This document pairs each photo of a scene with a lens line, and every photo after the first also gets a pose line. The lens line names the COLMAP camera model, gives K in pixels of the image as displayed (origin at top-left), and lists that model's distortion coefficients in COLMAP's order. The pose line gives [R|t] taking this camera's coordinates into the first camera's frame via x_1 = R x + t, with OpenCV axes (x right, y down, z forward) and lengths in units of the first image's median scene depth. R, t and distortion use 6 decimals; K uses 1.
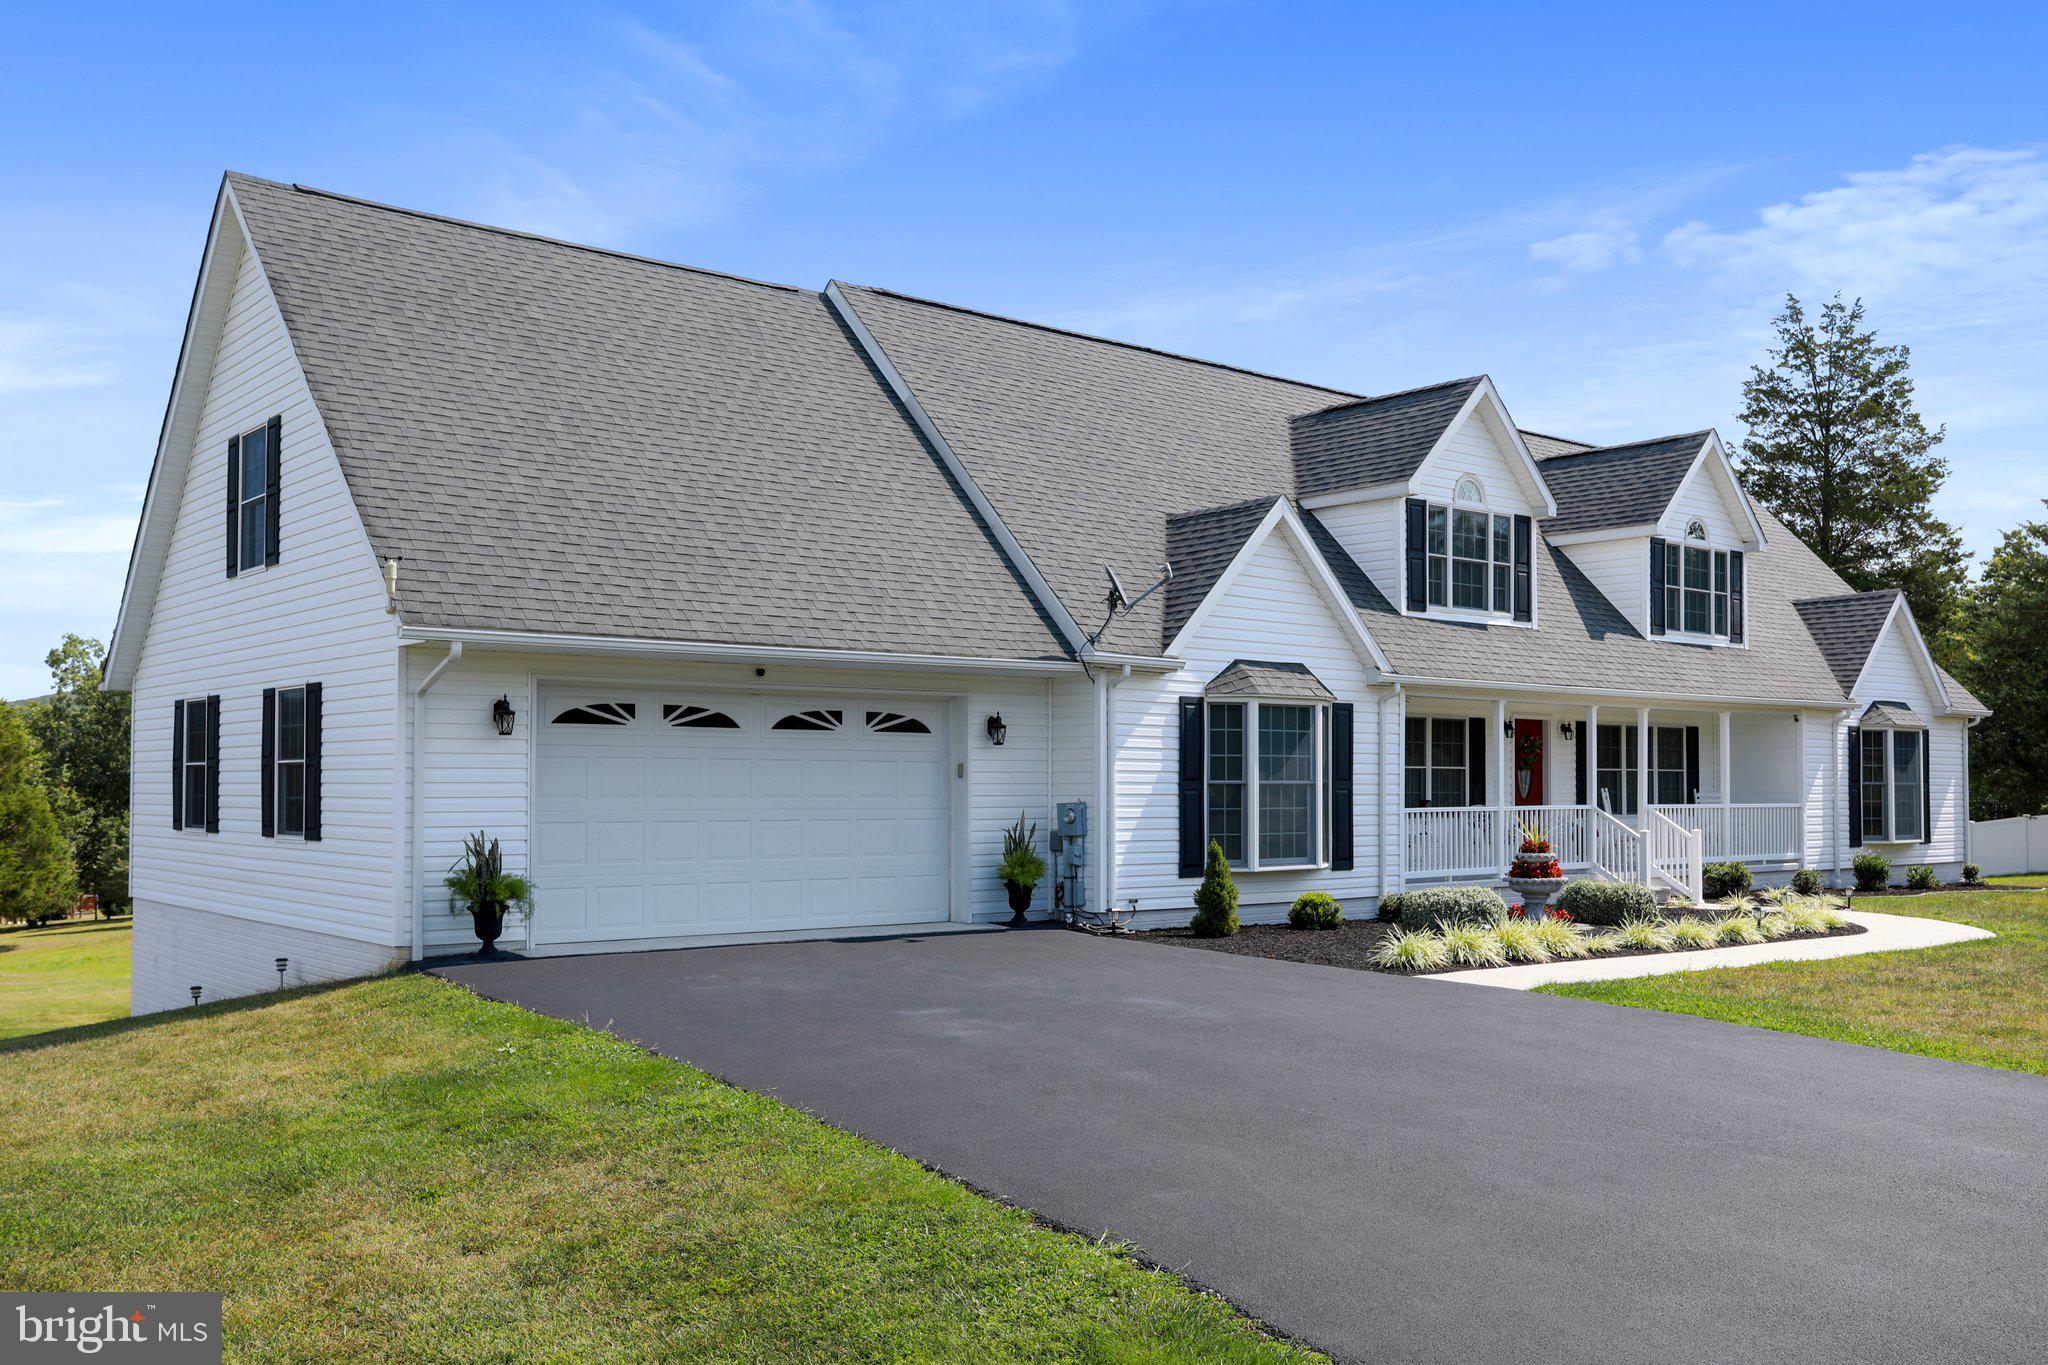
lens RADIAL K [[1866.8, 0, 1030.4], [0, 1866.8, 691.0], [0, 0, 1]] dist [0.047683, 0.000000]
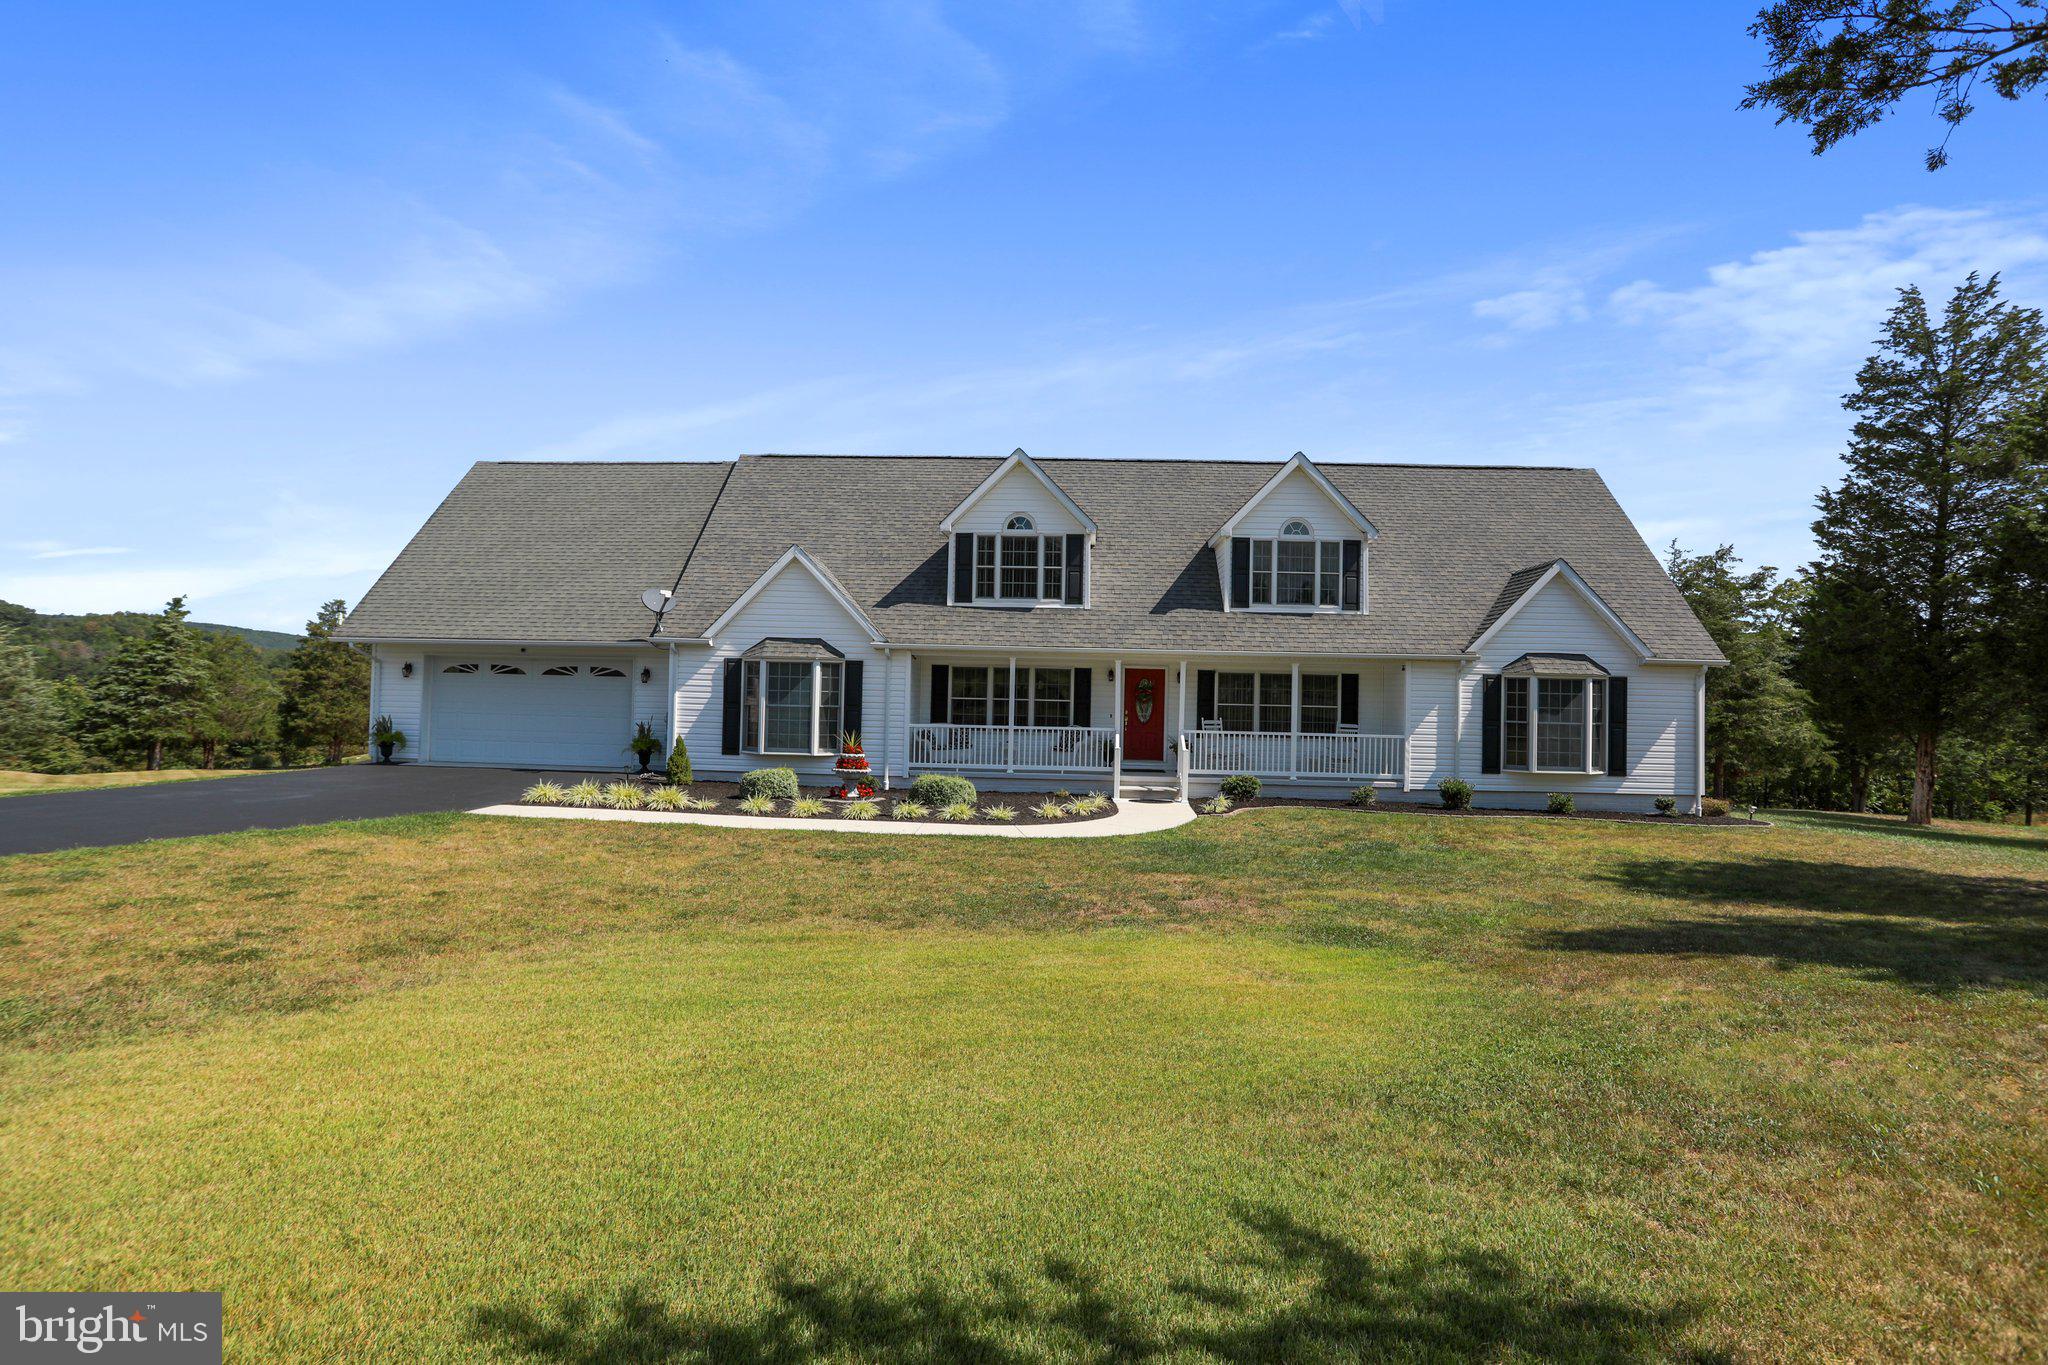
lens RADIAL K [[714.3, 0, 1029.6], [0, 714.3, 698.0], [0, 0, 1]] dist [-0.015703, -0.000013]
pose [[0.741188, 0.002149, -0.671294, 0.635141], [0.011018, 0.999821, 0.015365, 0.030004], [0.671207, -0.018785, 0.741032, 0.554659]]
